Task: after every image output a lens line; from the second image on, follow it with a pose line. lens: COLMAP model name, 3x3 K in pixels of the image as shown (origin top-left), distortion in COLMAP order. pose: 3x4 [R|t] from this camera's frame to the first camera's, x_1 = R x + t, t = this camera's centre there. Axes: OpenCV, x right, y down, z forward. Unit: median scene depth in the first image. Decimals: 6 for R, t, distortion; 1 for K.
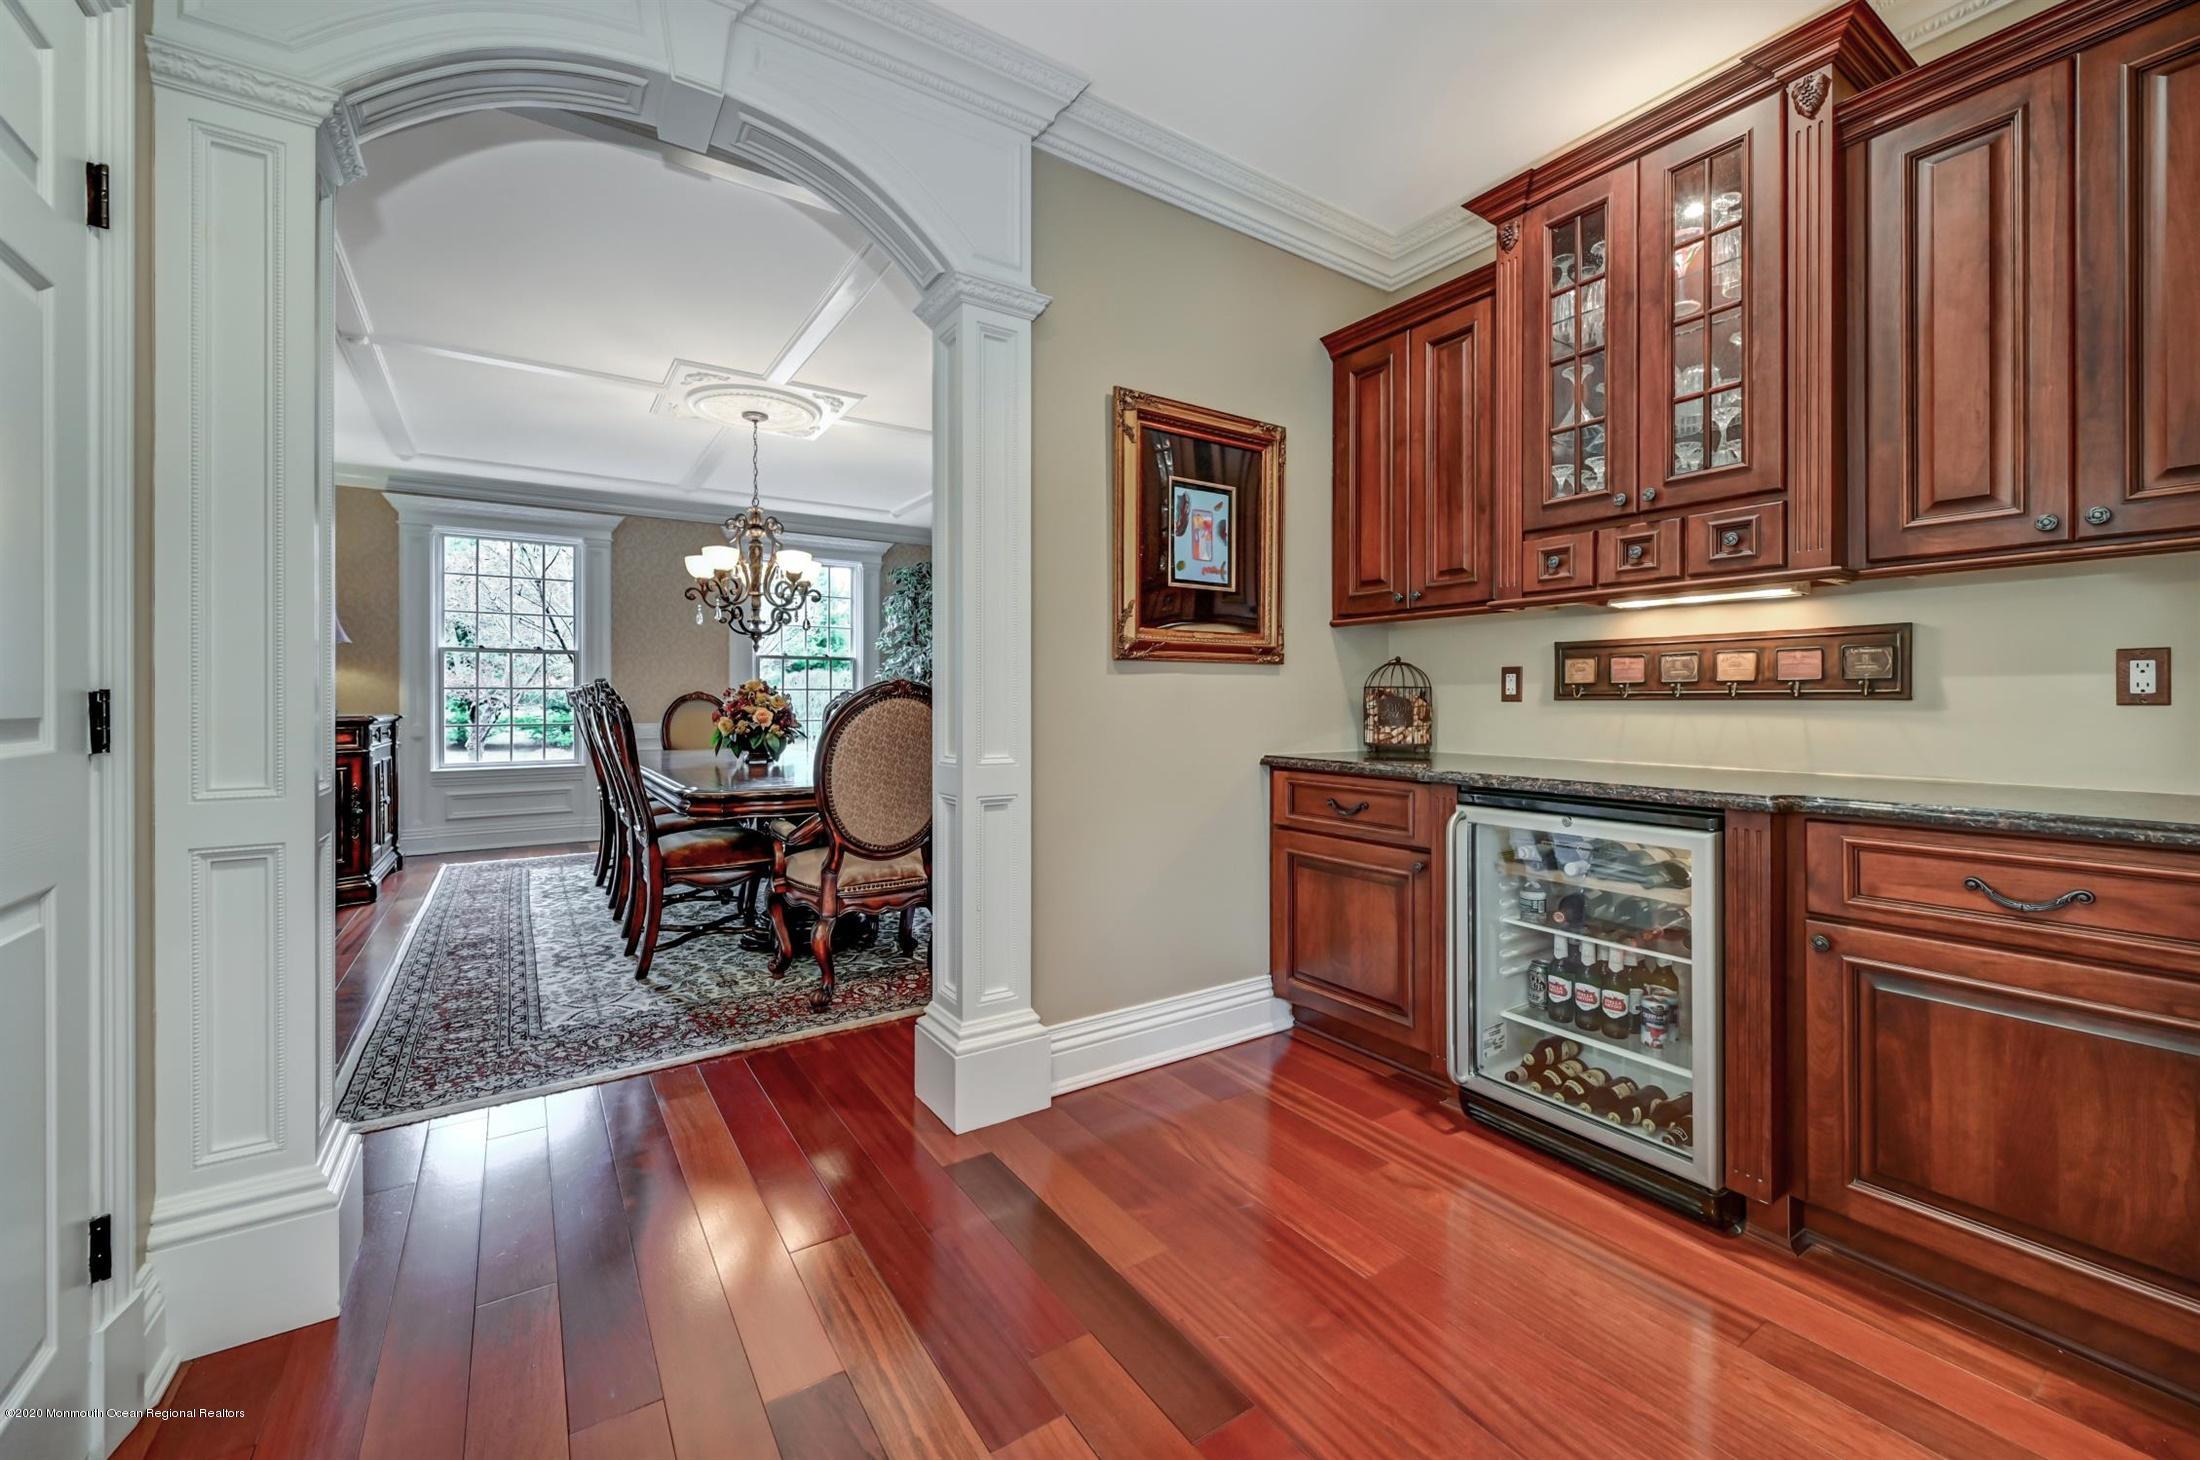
lens RADIAL K [[877.5, 0, 1100.3], [0, 877.5, 708.9], [0, 0, 1]] dist [-0.002547, -0.000049]
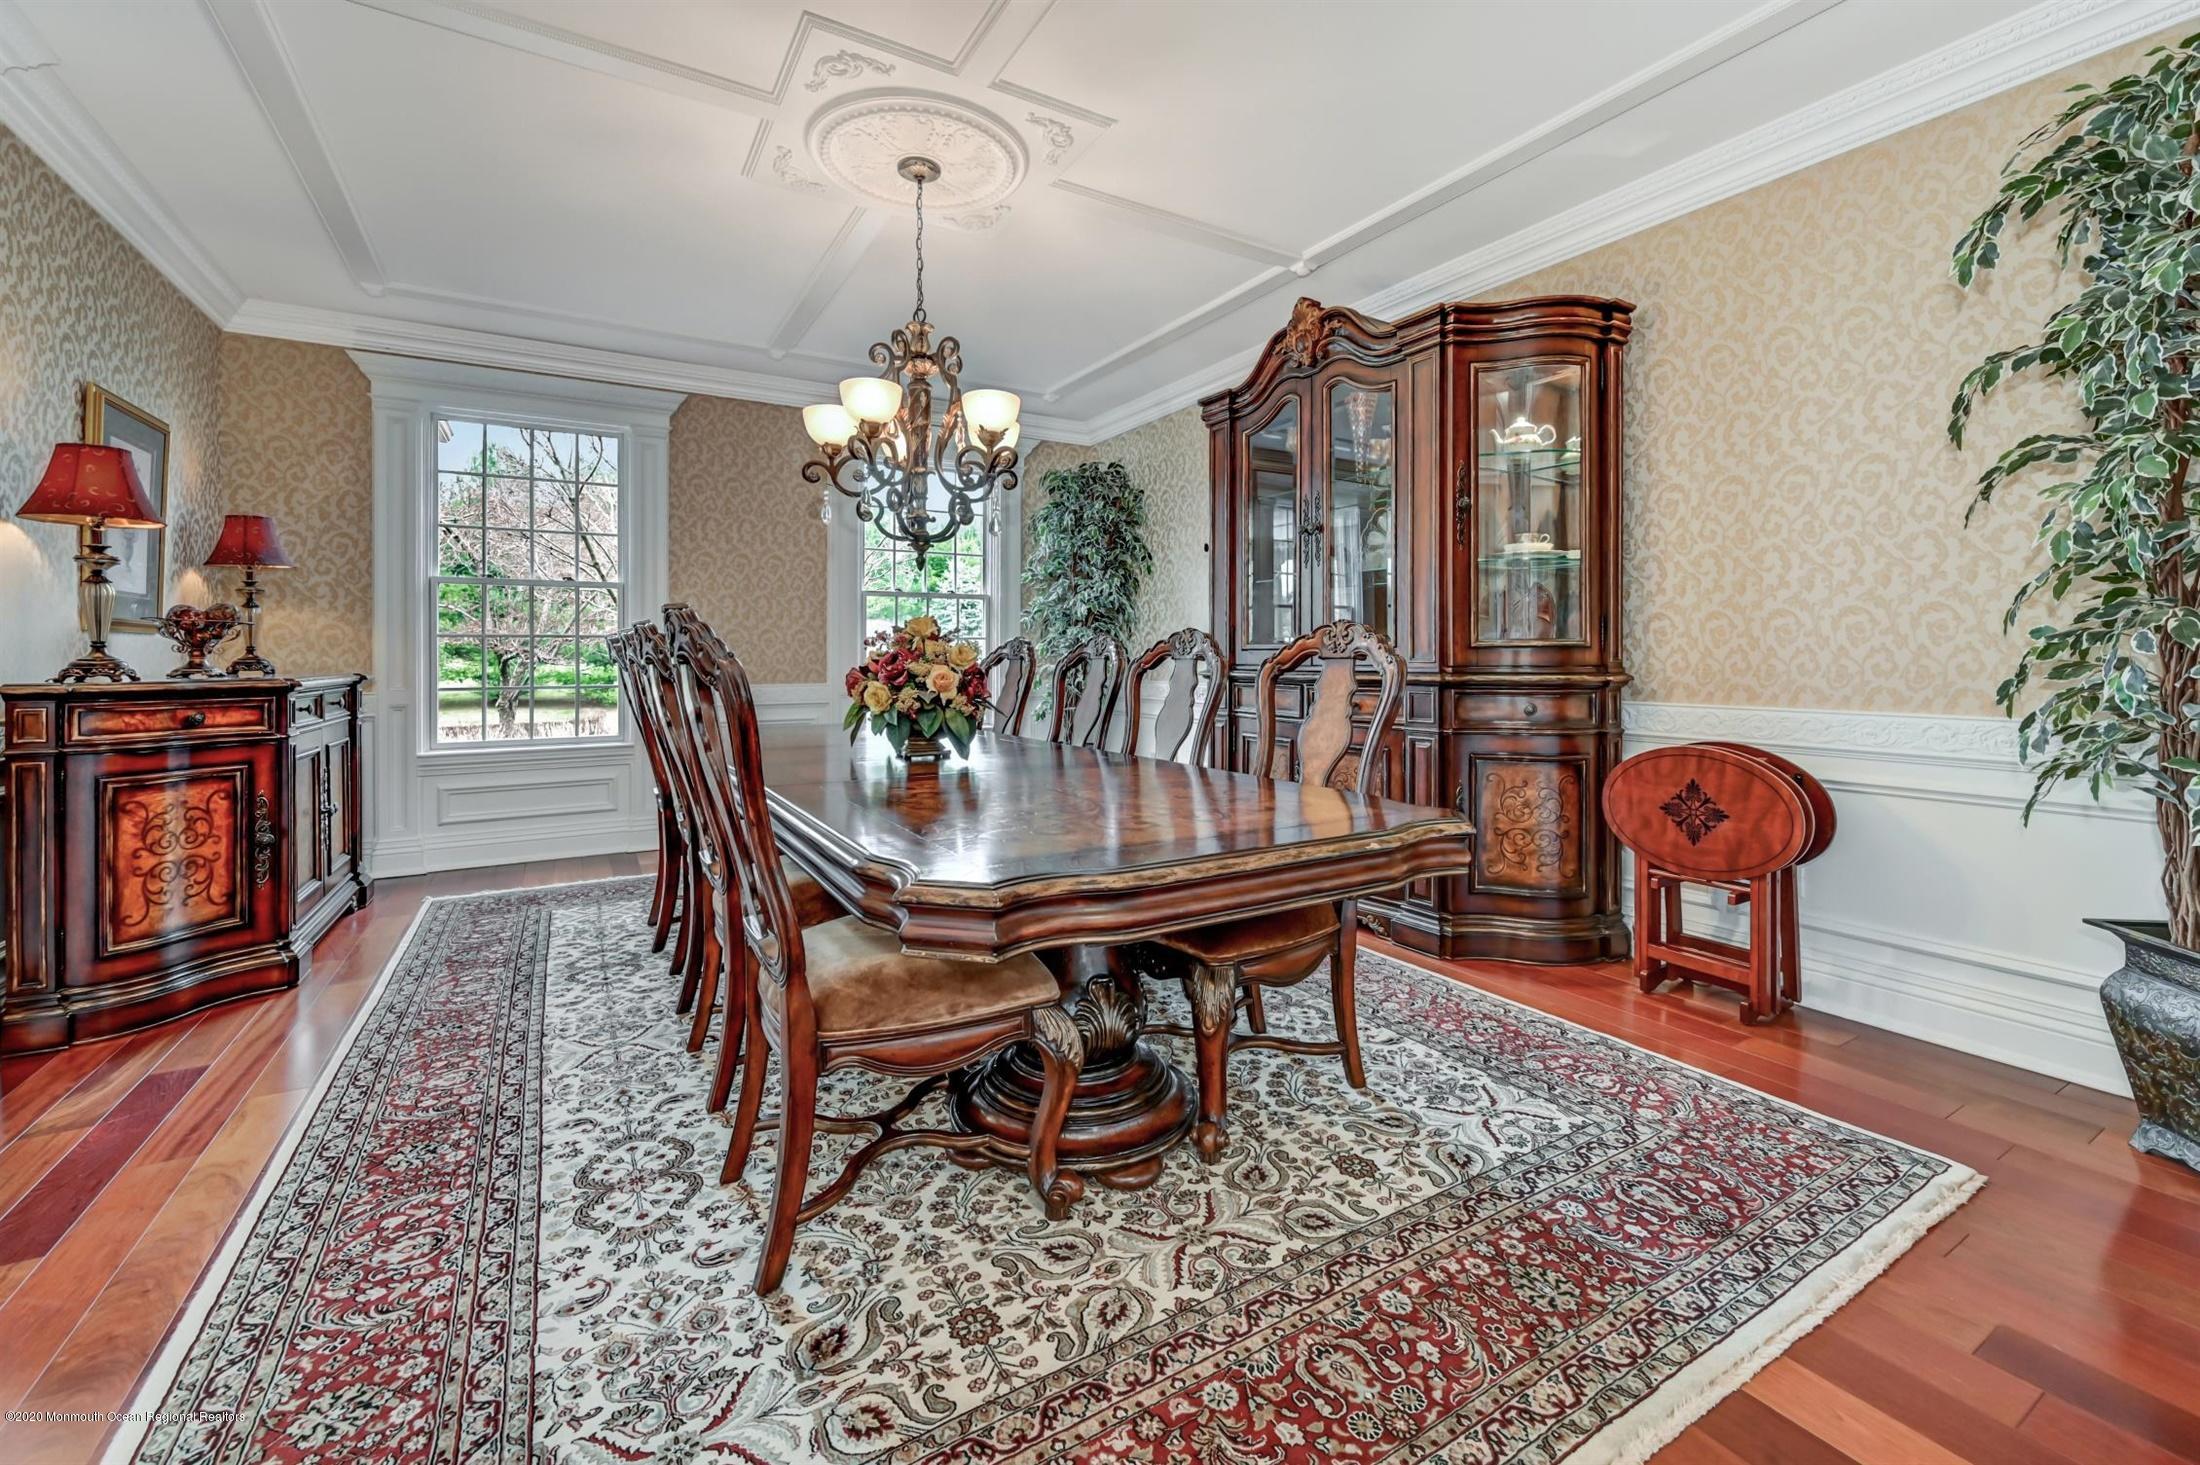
lens RADIAL K [[877.5, 0, 1092.0], [0, 877.5, 658.0], [0, 0, 1]] dist [-0.002547, -0.000049]
pose [[0.998985, 0.000151, -0.045039, -0.251970], [-0.000285, 0.999996, -0.002965, -0.004030], [0.045038, 0.002975, 0.998981, 0.418814]]
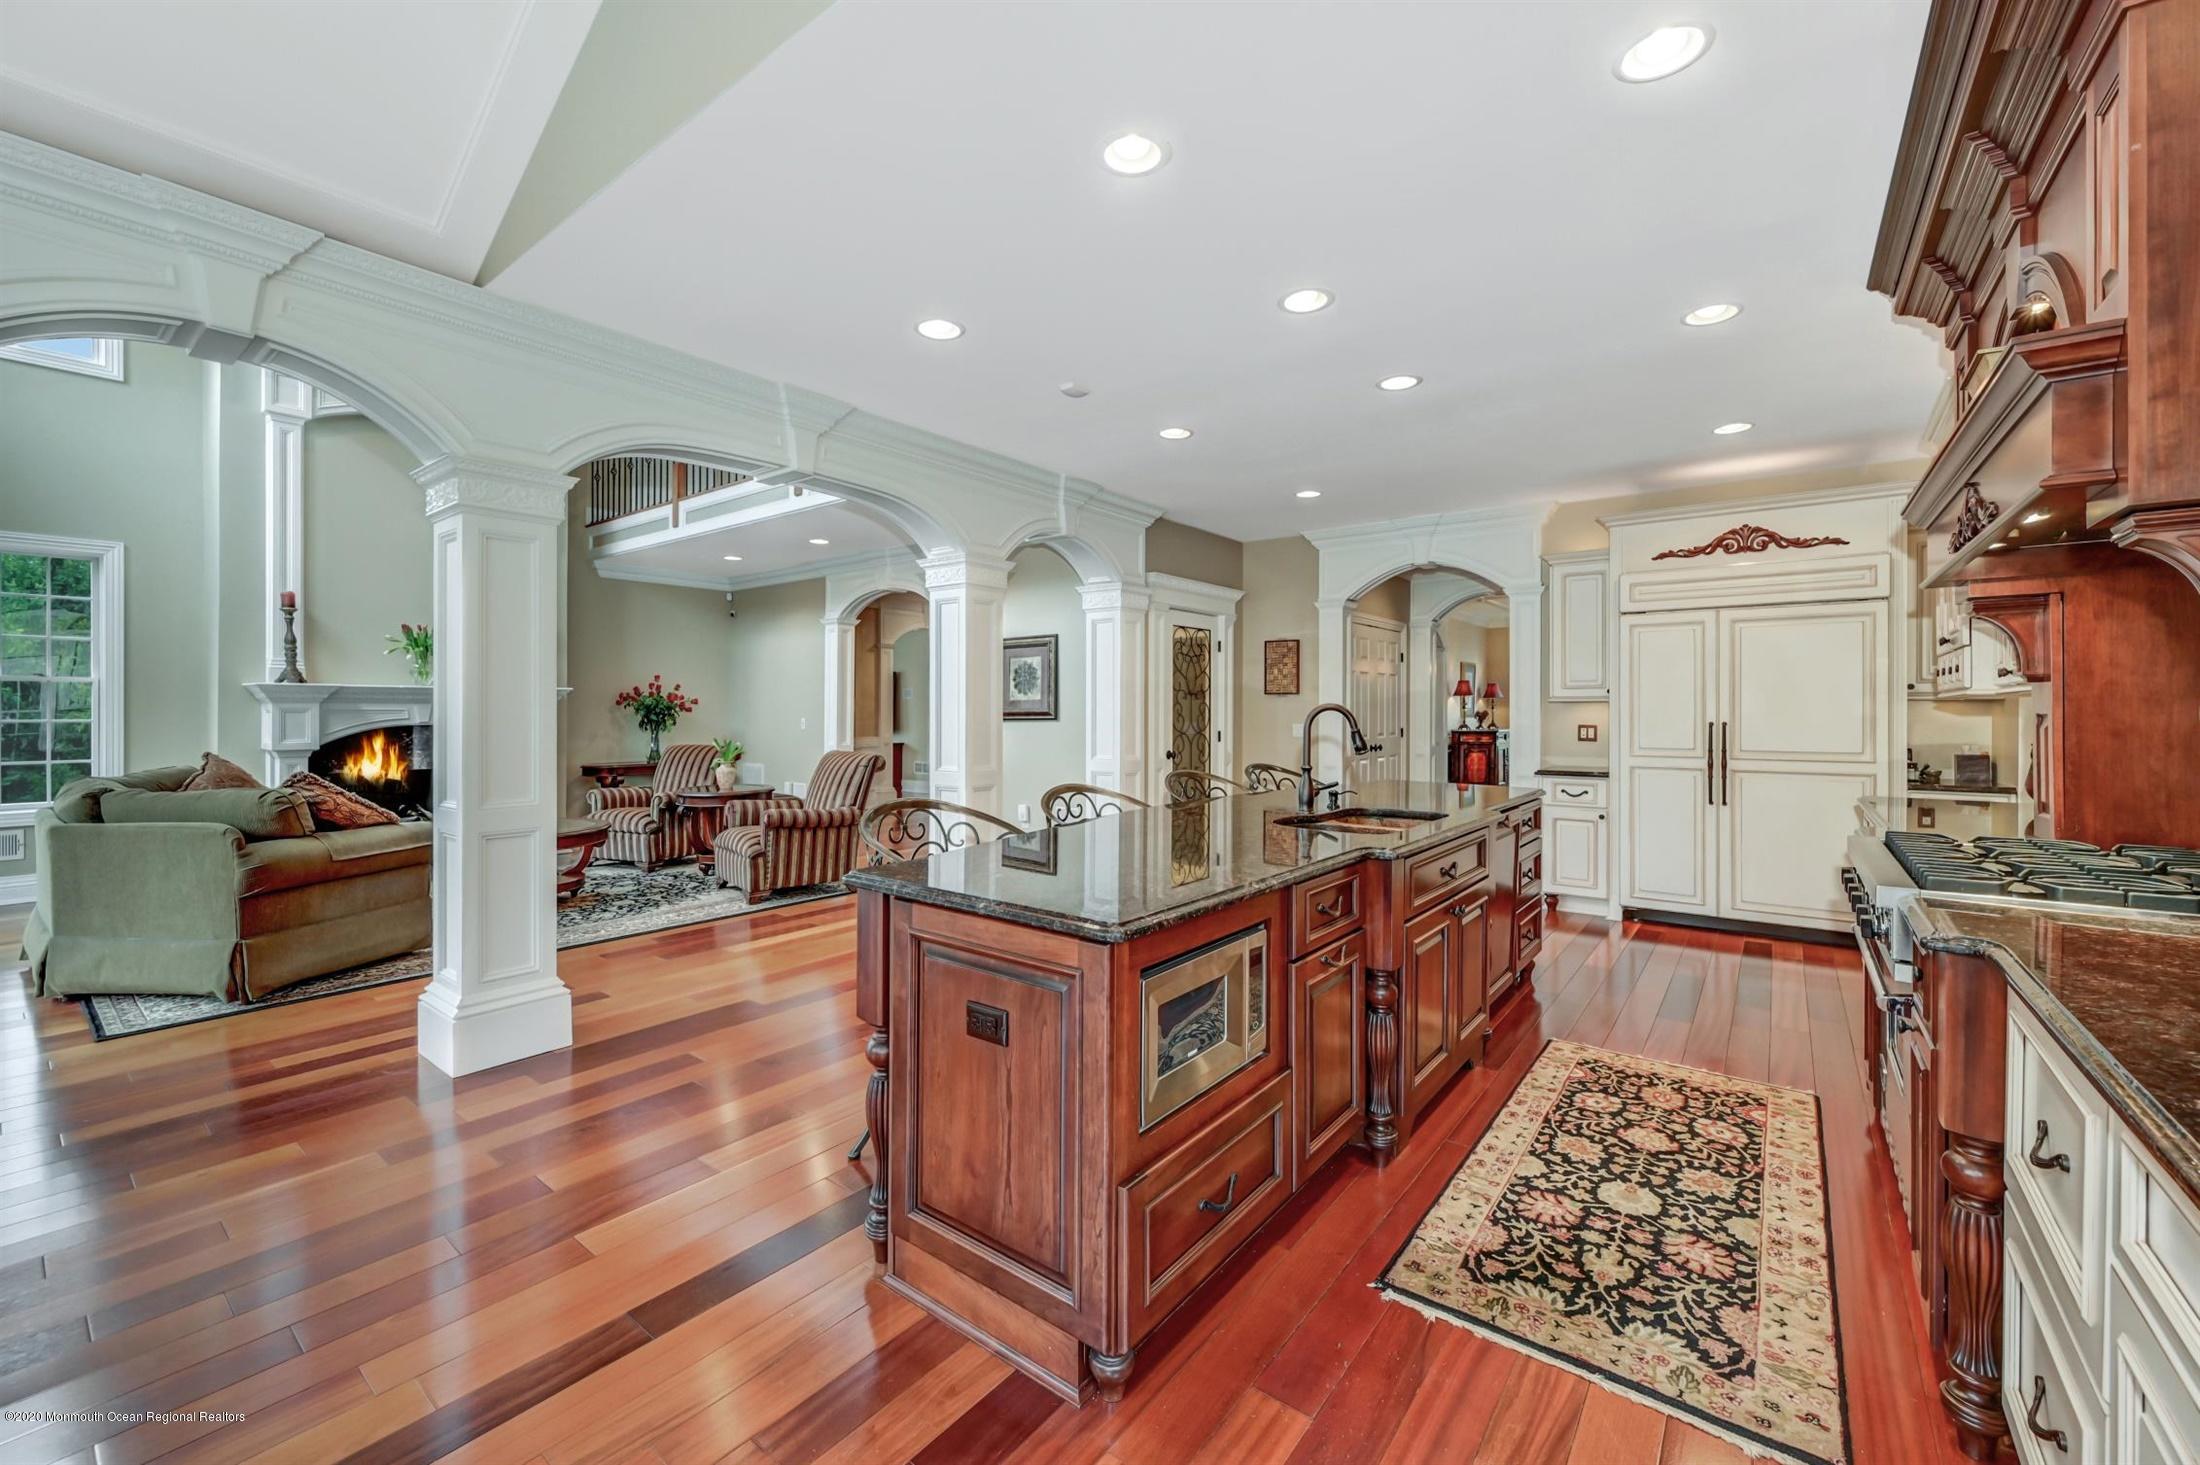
lens RADIAL K [[877.5, 0, 1107.1], [0, 877.5, 708.5], [0, 0, 1]] dist [-0.002547, -0.000049]
pose [[0.314507, 0.009346, -0.949209, 1.381017], [-0.010429, 0.999925, 0.006389, -0.063907], [0.949198, 0.007890, 0.314581, -1.013121]]
